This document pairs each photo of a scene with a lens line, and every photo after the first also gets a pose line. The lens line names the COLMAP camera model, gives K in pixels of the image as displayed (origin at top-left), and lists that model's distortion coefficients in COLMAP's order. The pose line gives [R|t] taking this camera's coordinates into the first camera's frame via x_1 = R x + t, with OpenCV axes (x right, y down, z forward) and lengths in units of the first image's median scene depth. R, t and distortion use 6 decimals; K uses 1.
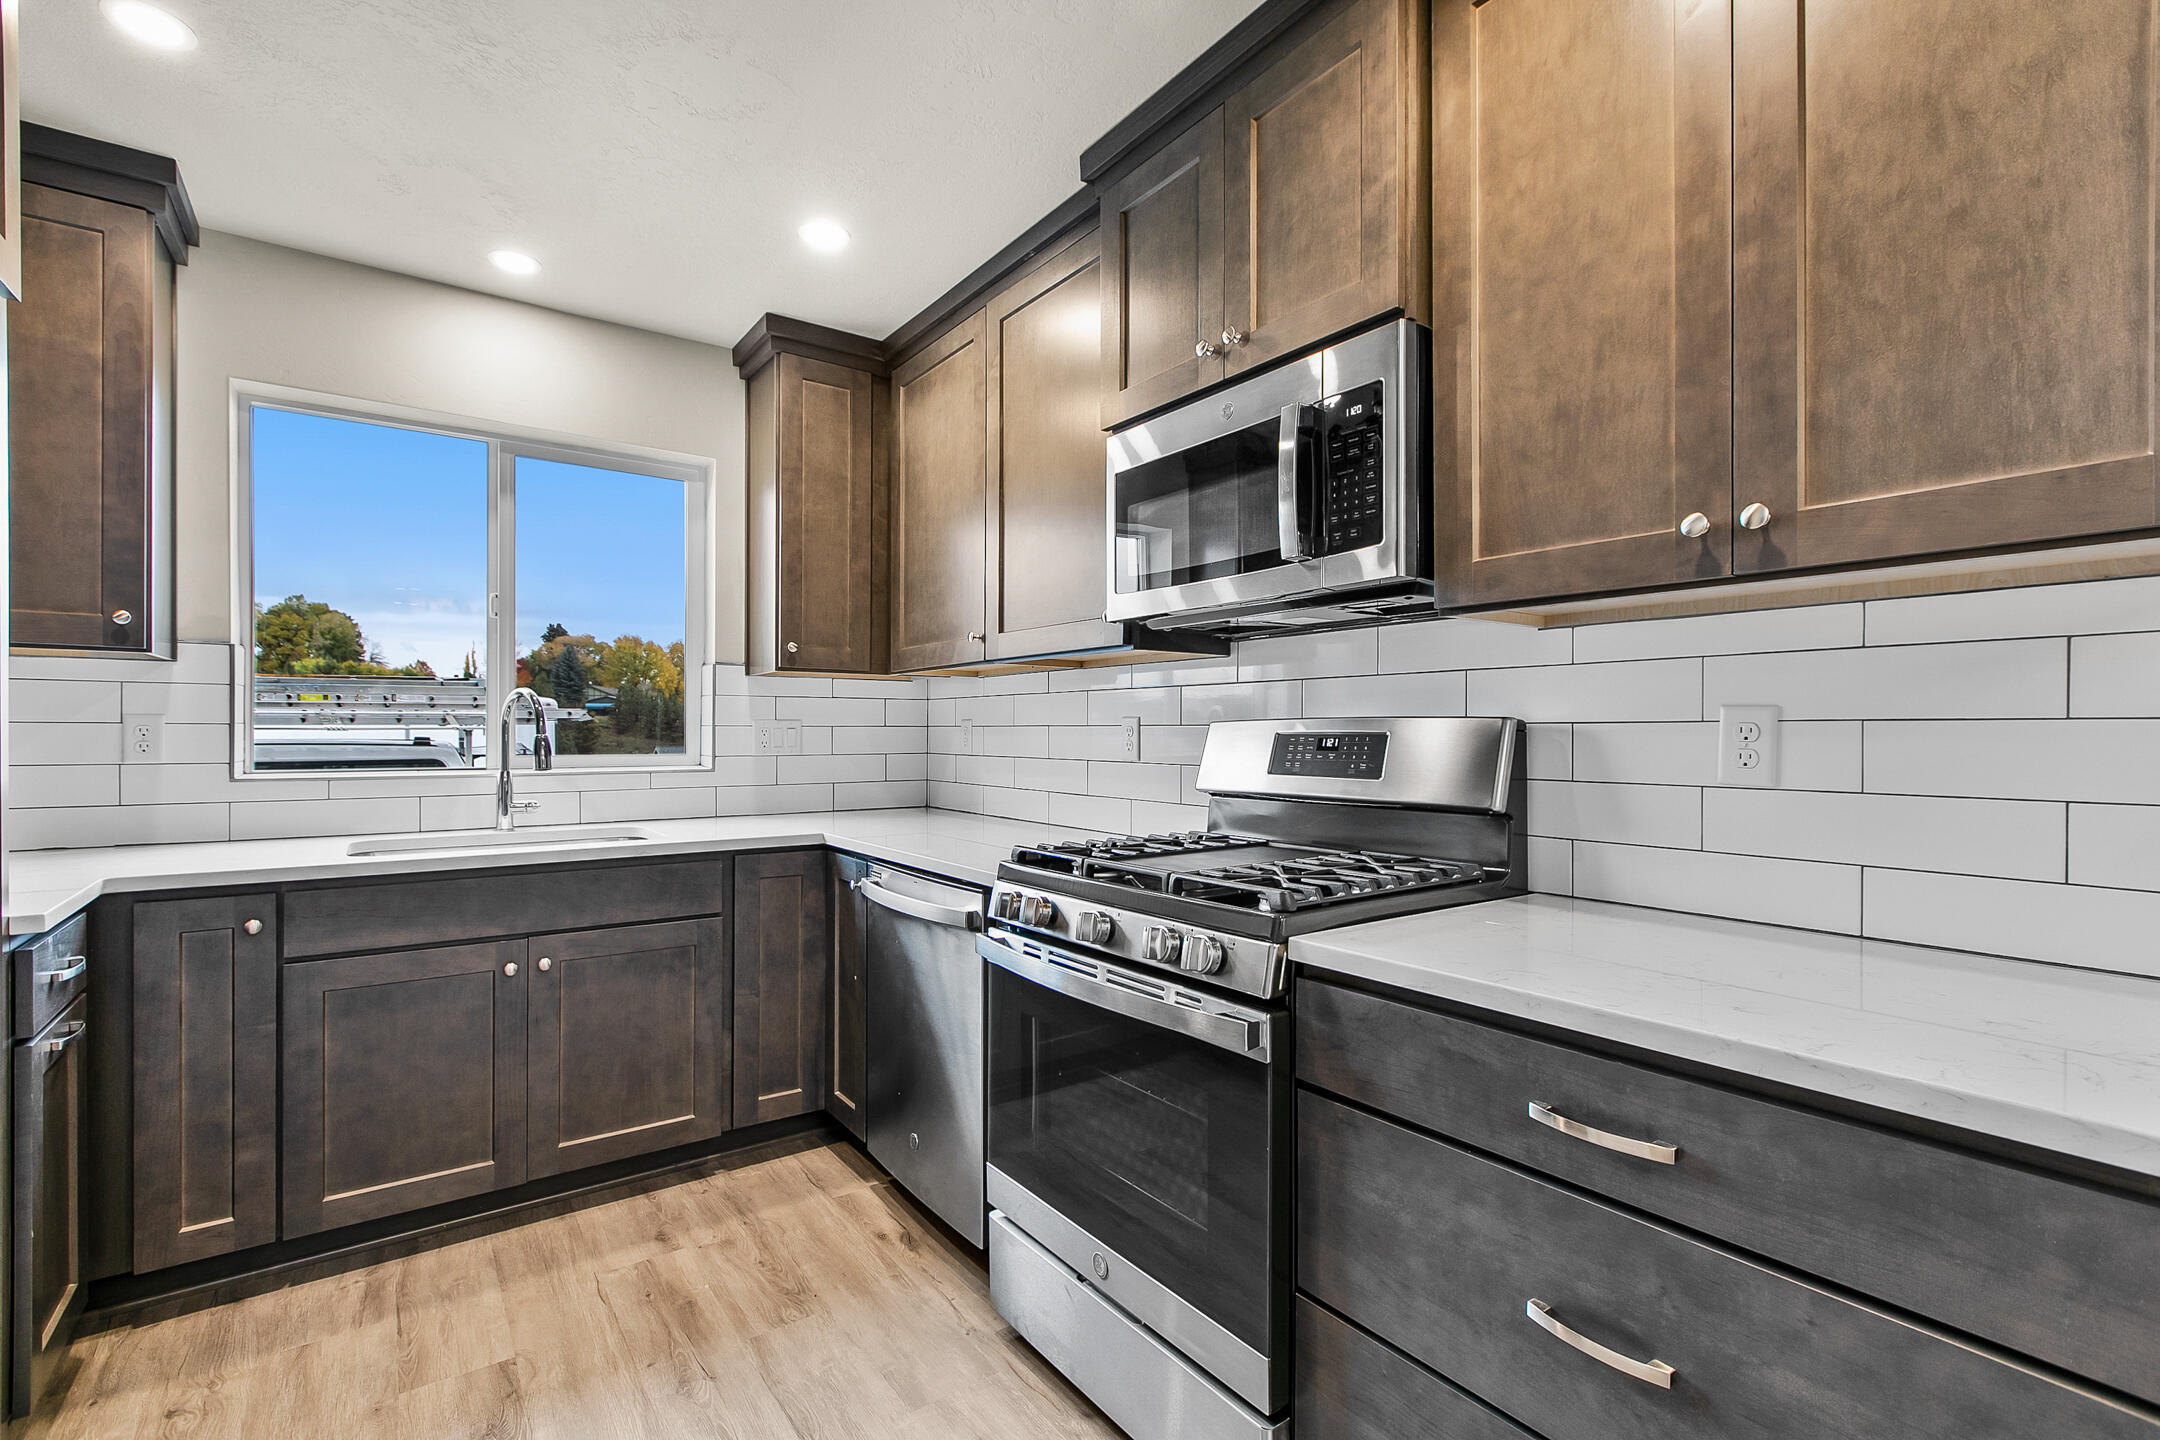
lens RADIAL K [[971.0, 0, 1083.5], [0, 971.0, 722.6], [0, 0, 1]] dist [0.000424, -0.001154]
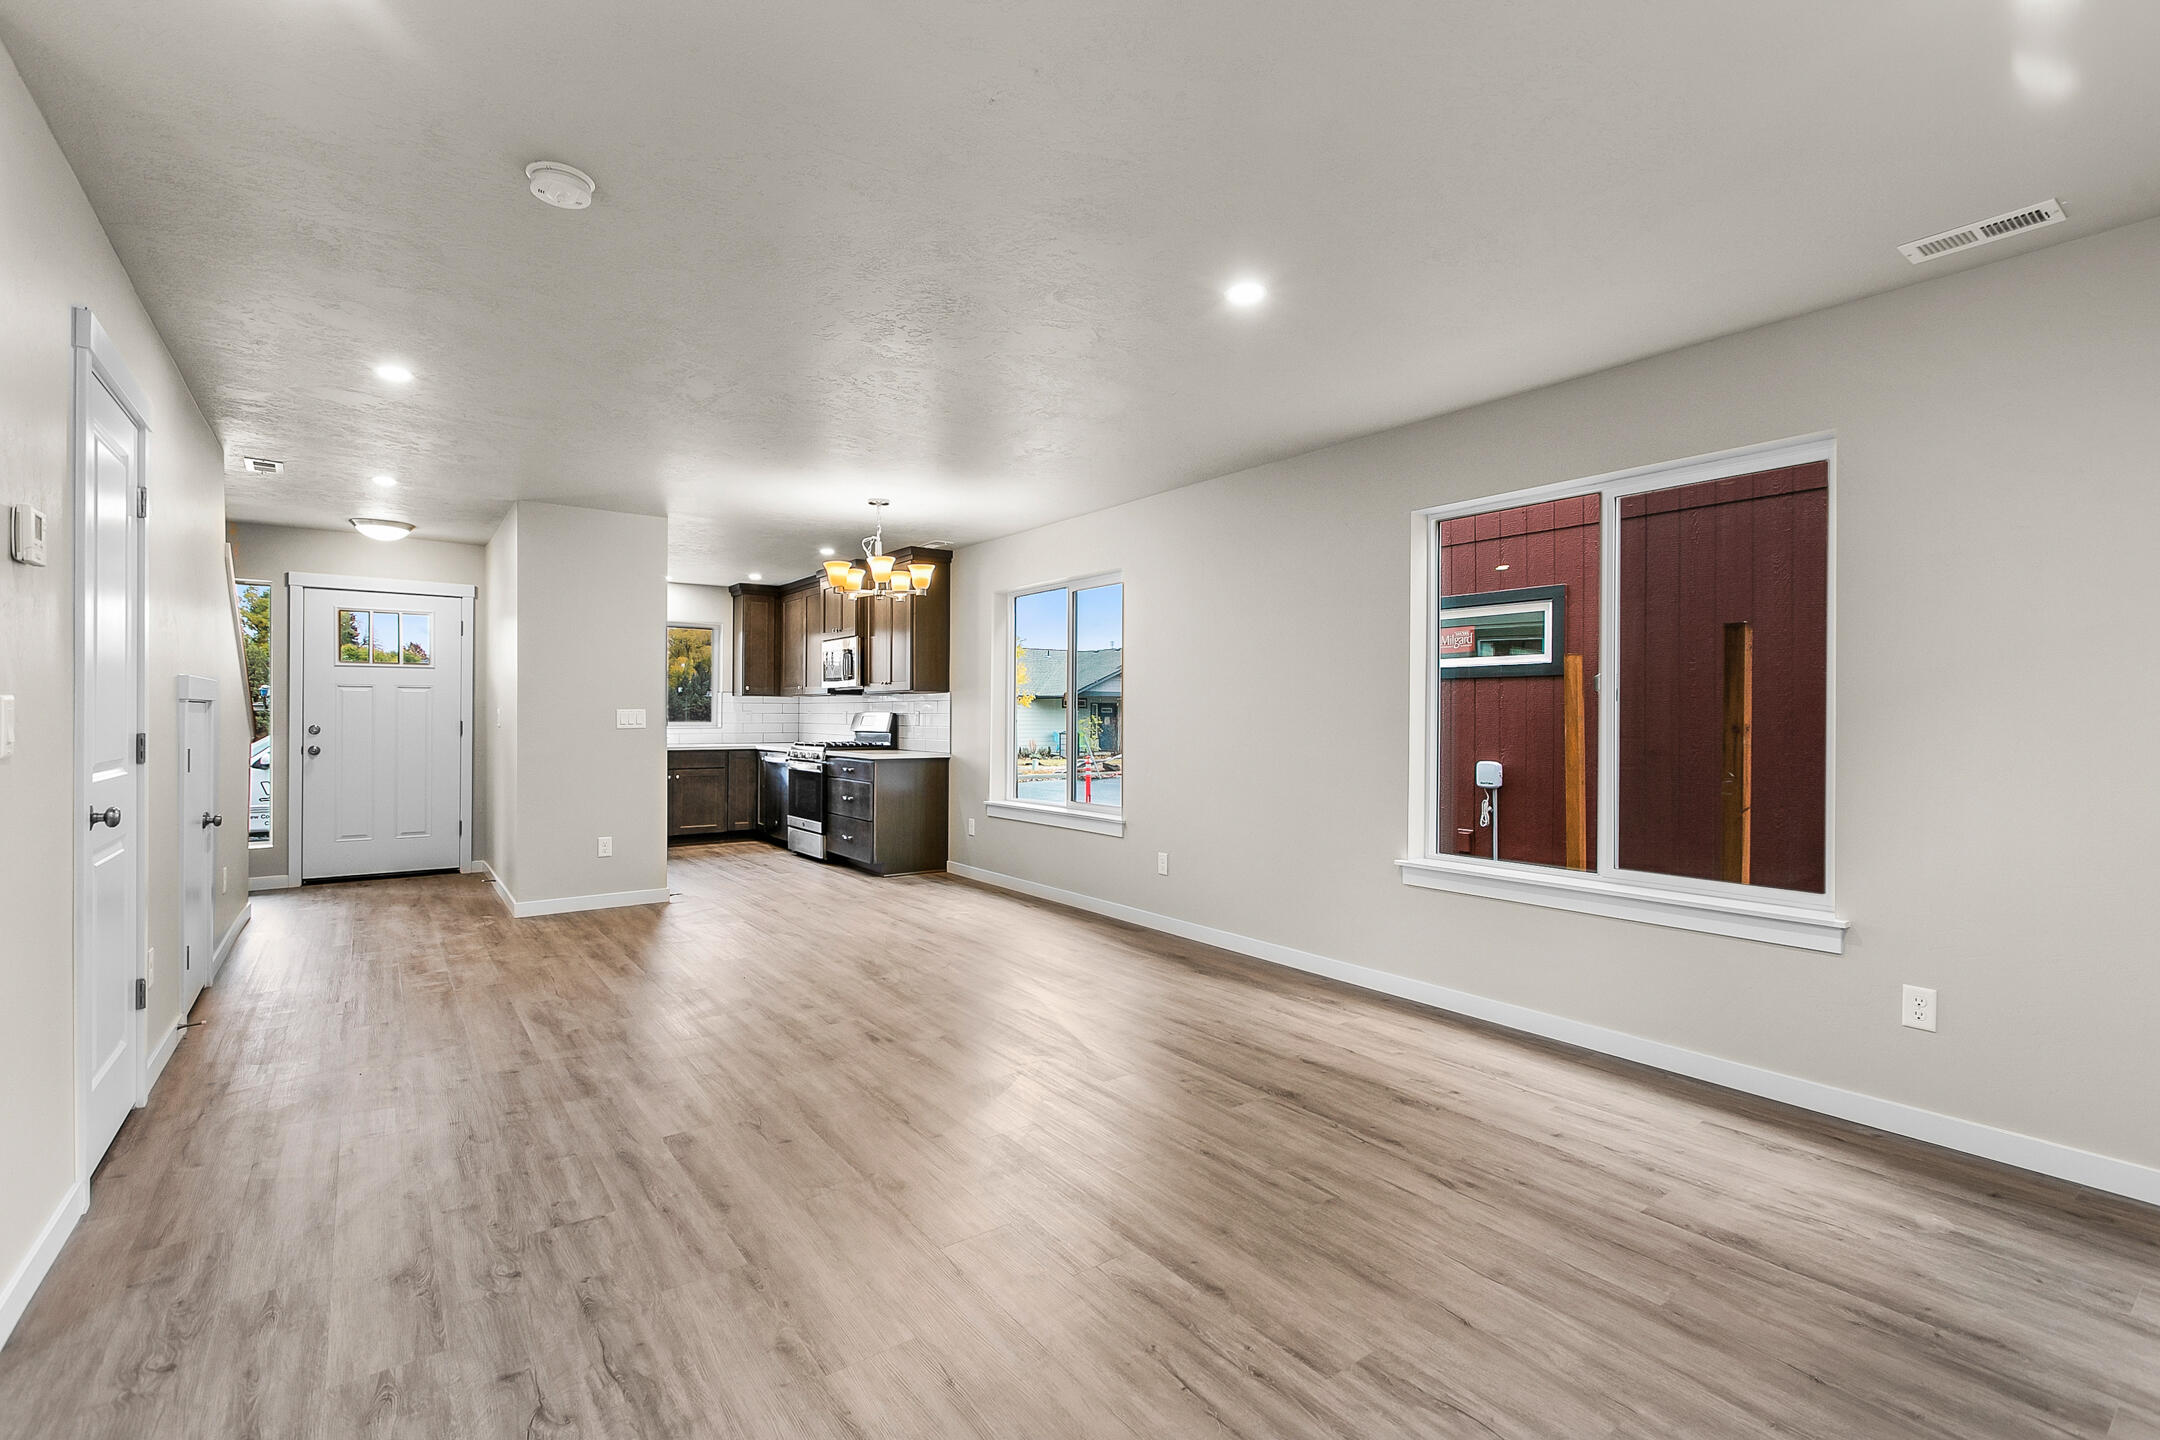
lens RADIAL K [[971.0, 0, 1087.6], [0, 971.0, 715.8], [0, 0, 1]] dist [0.000424, -0.001154]
pose [[0.999893, 0.005646, 0.013467, 0.841429], [-0.005751, 0.999953, 0.007793, -0.020283], [-0.013422, -0.007870, 0.999879, -2.389382]]
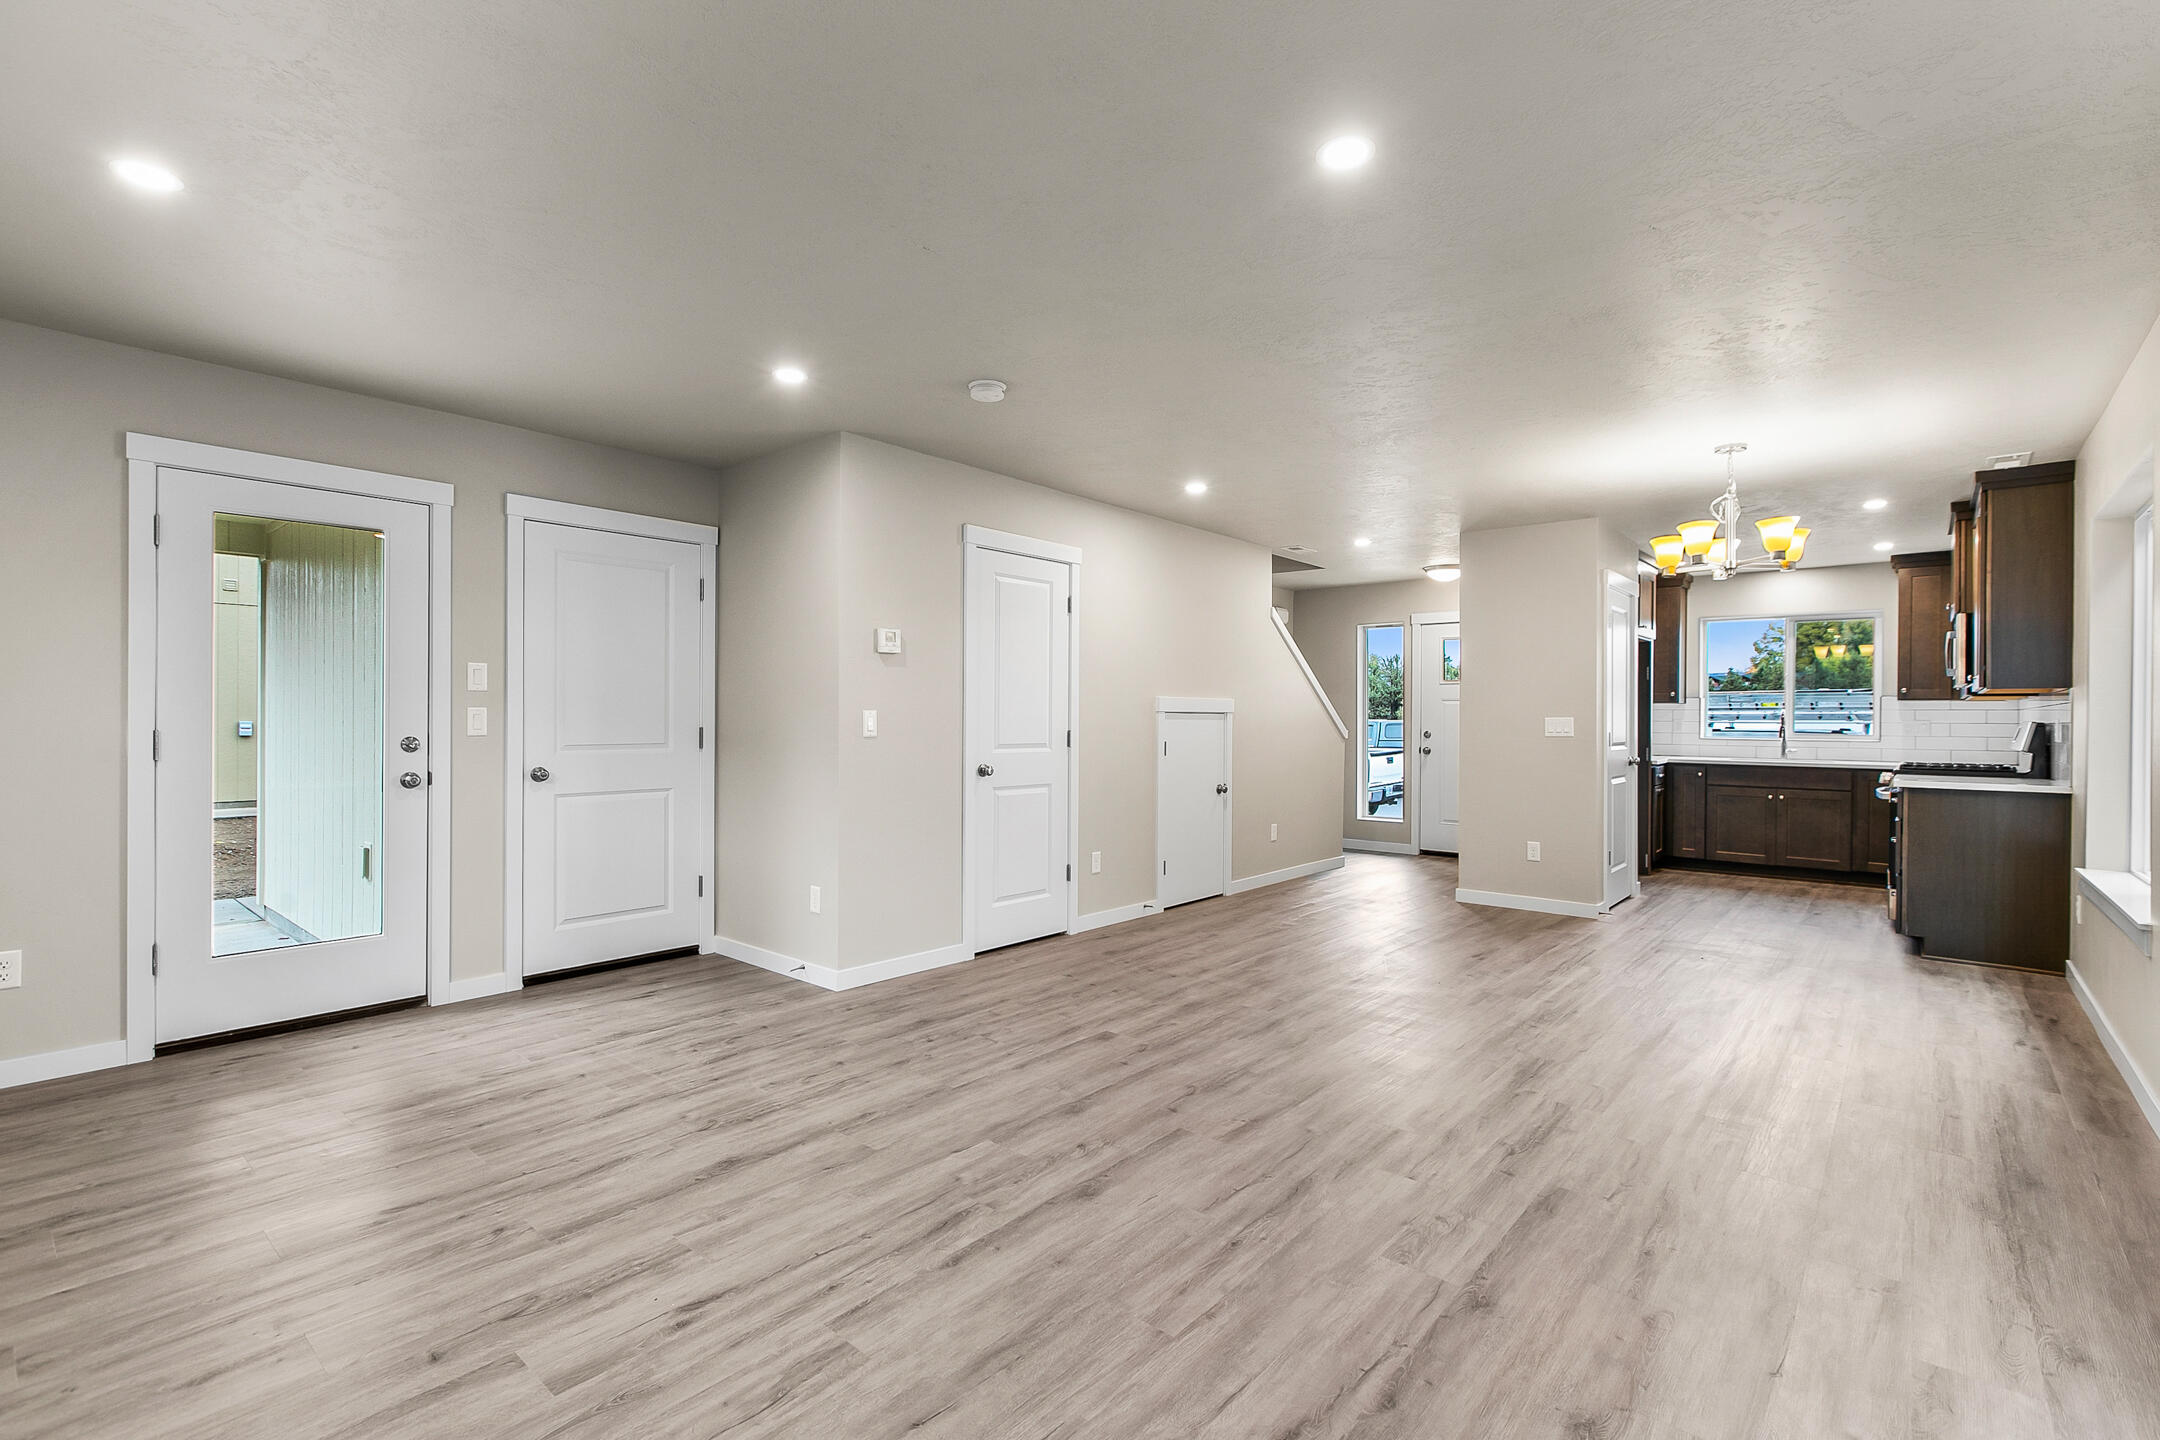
lens RADIAL K [[971.0, 0, 1084.5], [0, 971.0, 722.5], [0, 0, 1]] dist [0.000424, -0.001154]
pose [[0.232178, 0.007173, -0.972647, 1.756791], [-0.000070, 0.999973, 0.007358, -0.017982], [0.972673, -0.001640, 0.232172, -1.715825]]
